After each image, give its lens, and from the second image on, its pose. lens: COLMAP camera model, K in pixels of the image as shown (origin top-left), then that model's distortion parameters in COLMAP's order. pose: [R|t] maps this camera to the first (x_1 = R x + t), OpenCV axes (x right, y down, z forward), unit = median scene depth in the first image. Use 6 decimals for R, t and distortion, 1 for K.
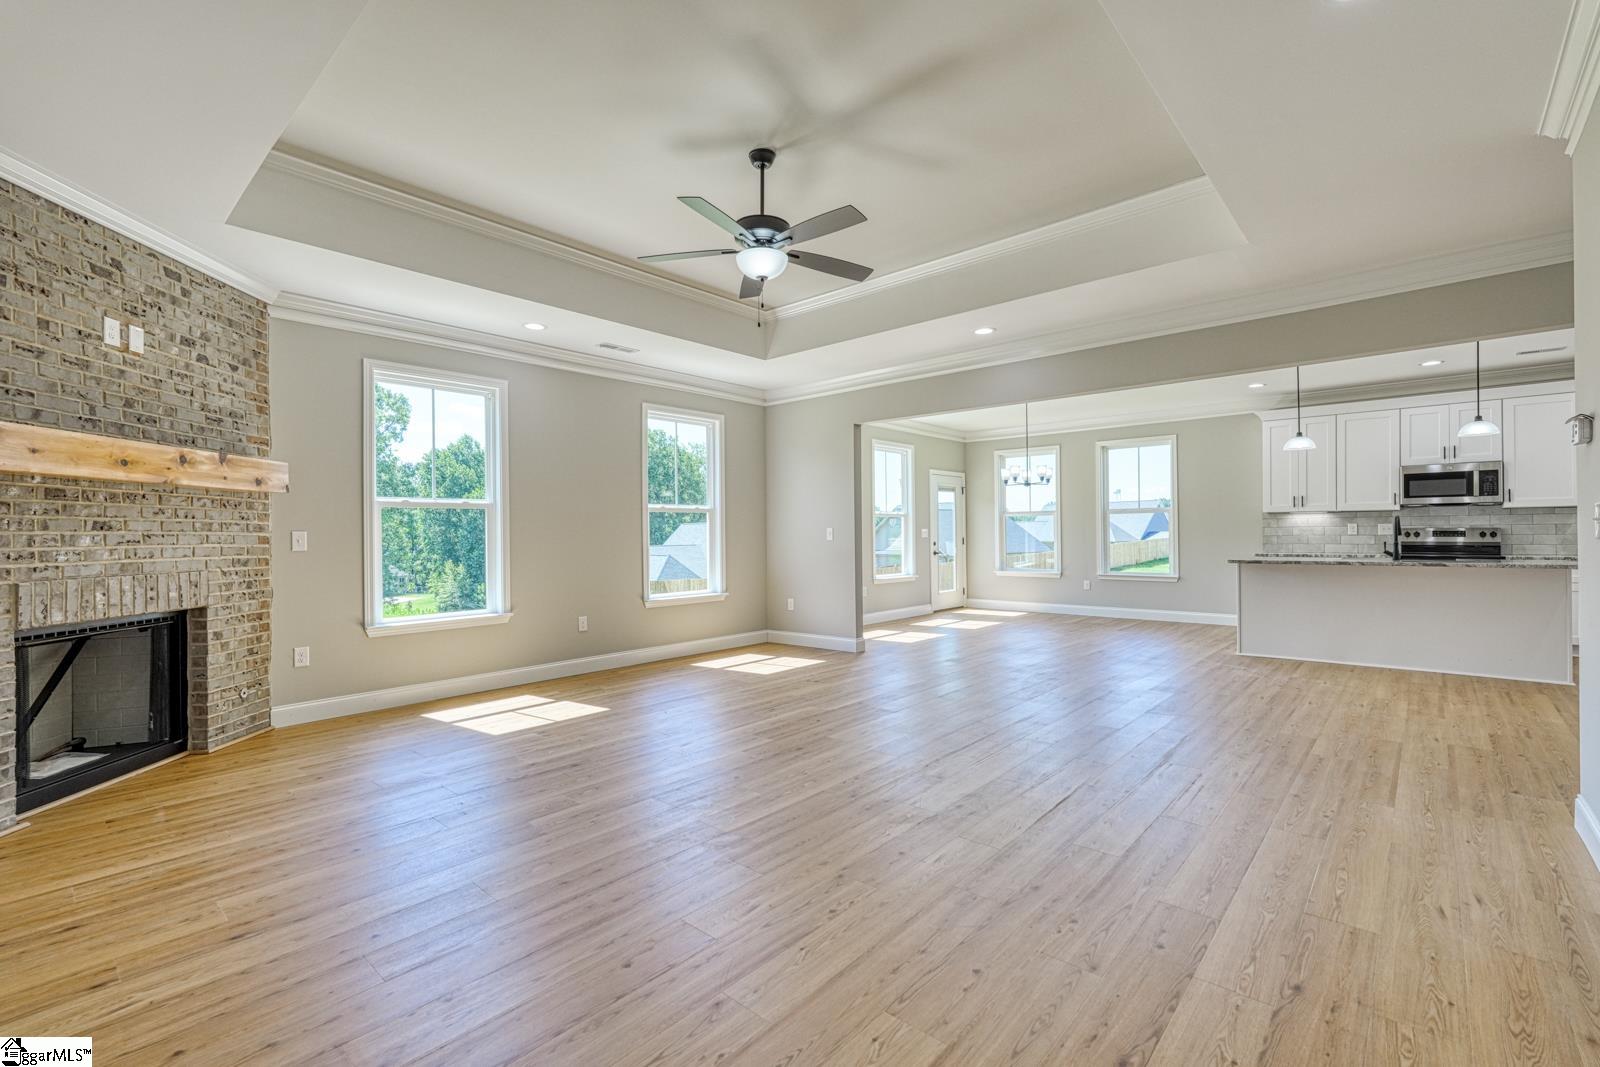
lens RADIAL K [[700.3, 0, 798.1], [0, 700.3, 535.4], [0, 0, 1]] dist [0.003920, -0.001380]
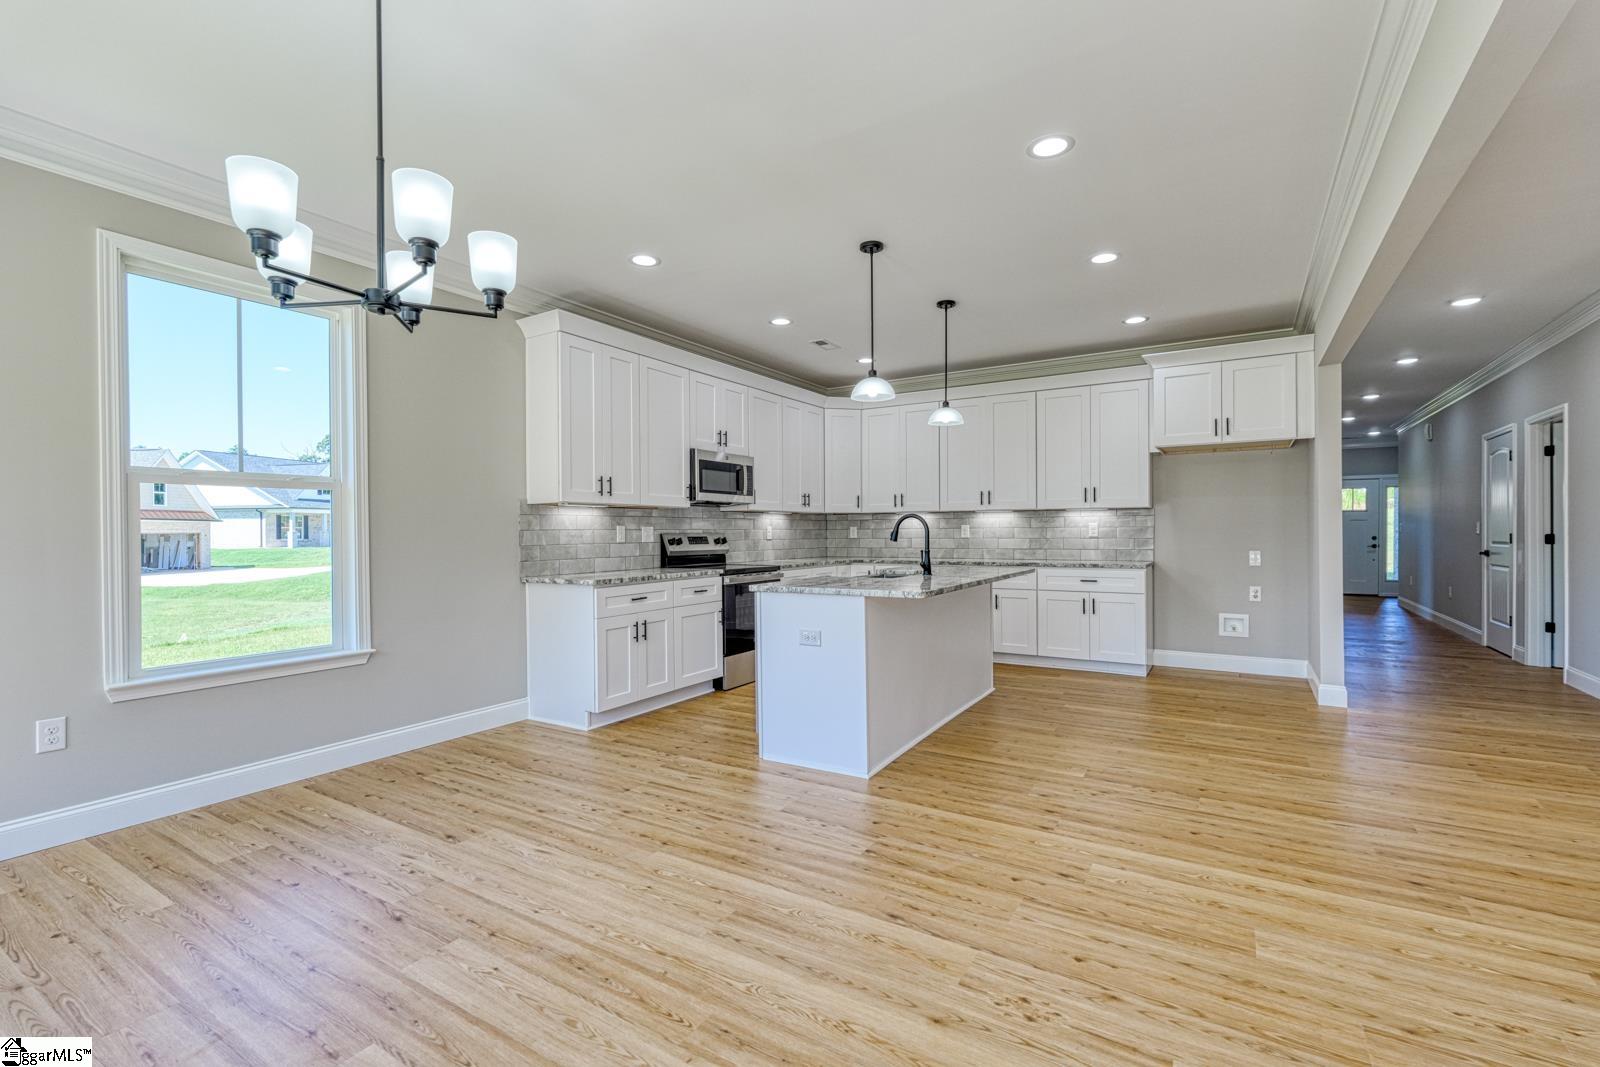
lens RADIAL K [[700.3, 0, 800.7], [0, 700.3, 532.1], [0, 0, 1]] dist [0.003920, -0.001380]
pose [[-0.184581, 0.009641, 0.982770, 0.224379], [0.011344, 0.999906, -0.007679, -0.008005], [-0.982752, 0.009732, -0.184673, 1.837503]]
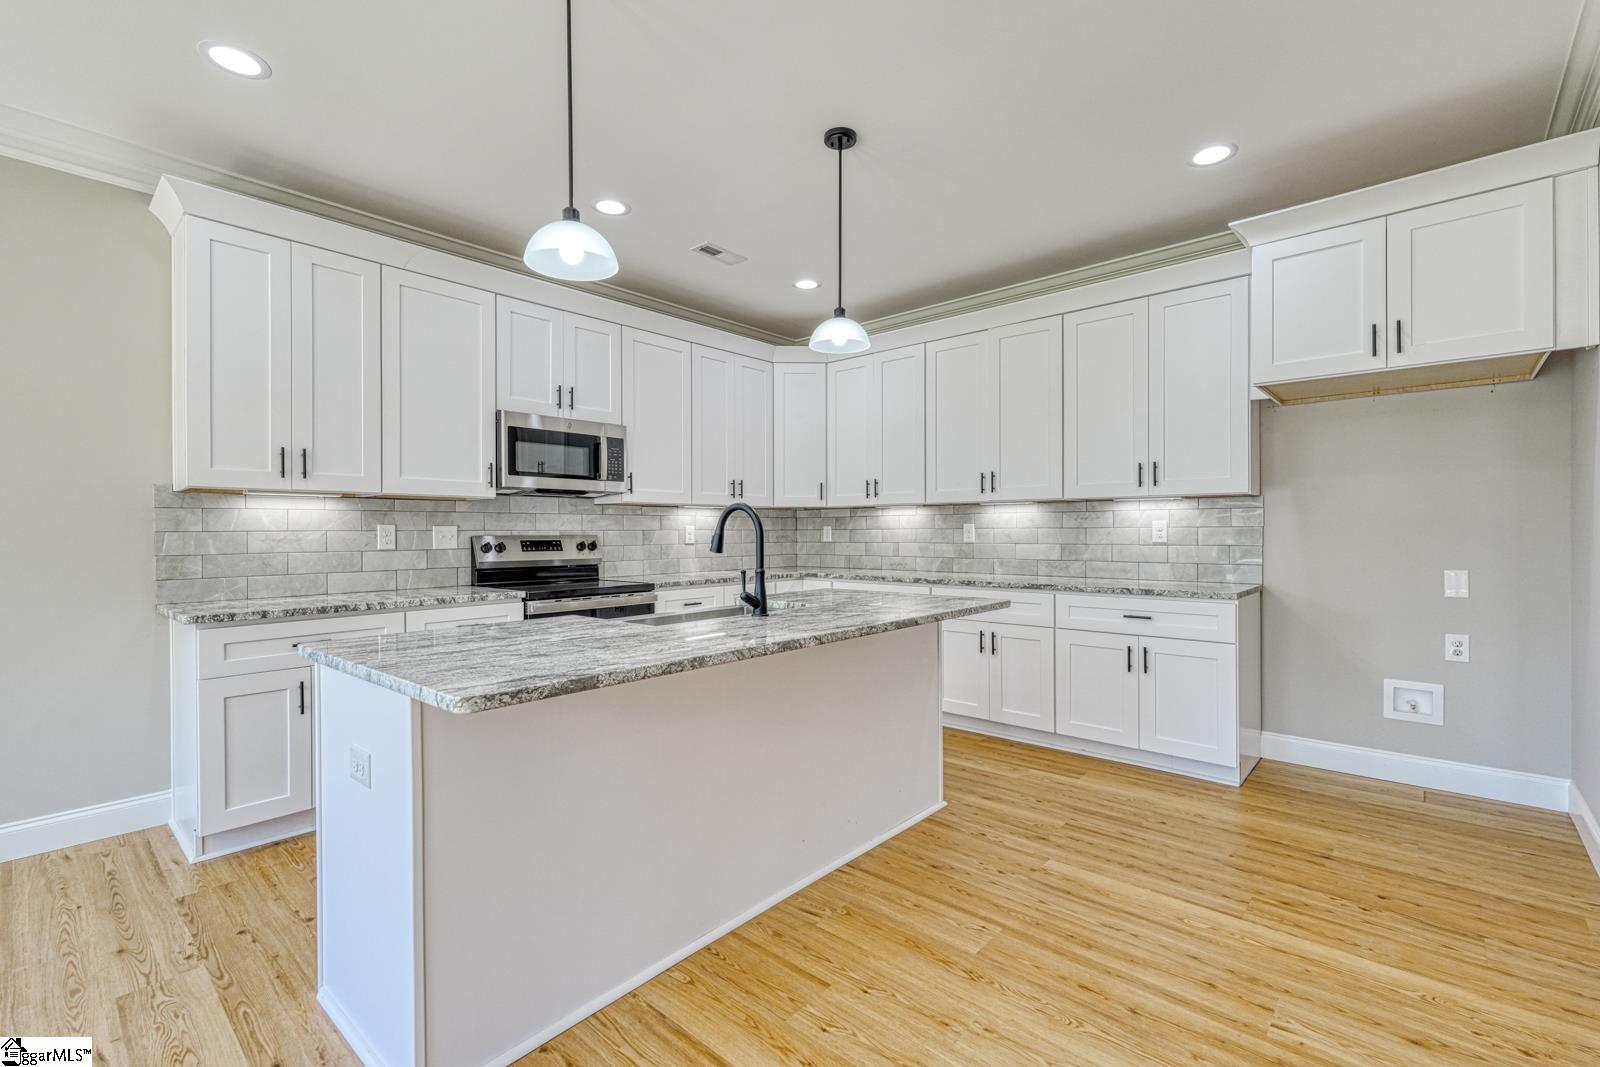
lens RADIAL K [[700.3, 0, 796.7], [0, 700.3, 531.9], [0, 0, 1]] dist [0.003920, -0.001380]
pose [[-0.010252, 0.009428, 0.999903, 0.658640], [0.008672, 0.999919, -0.009340, -0.011794], [-0.999910, 0.008576, -0.010333, 1.430402]]
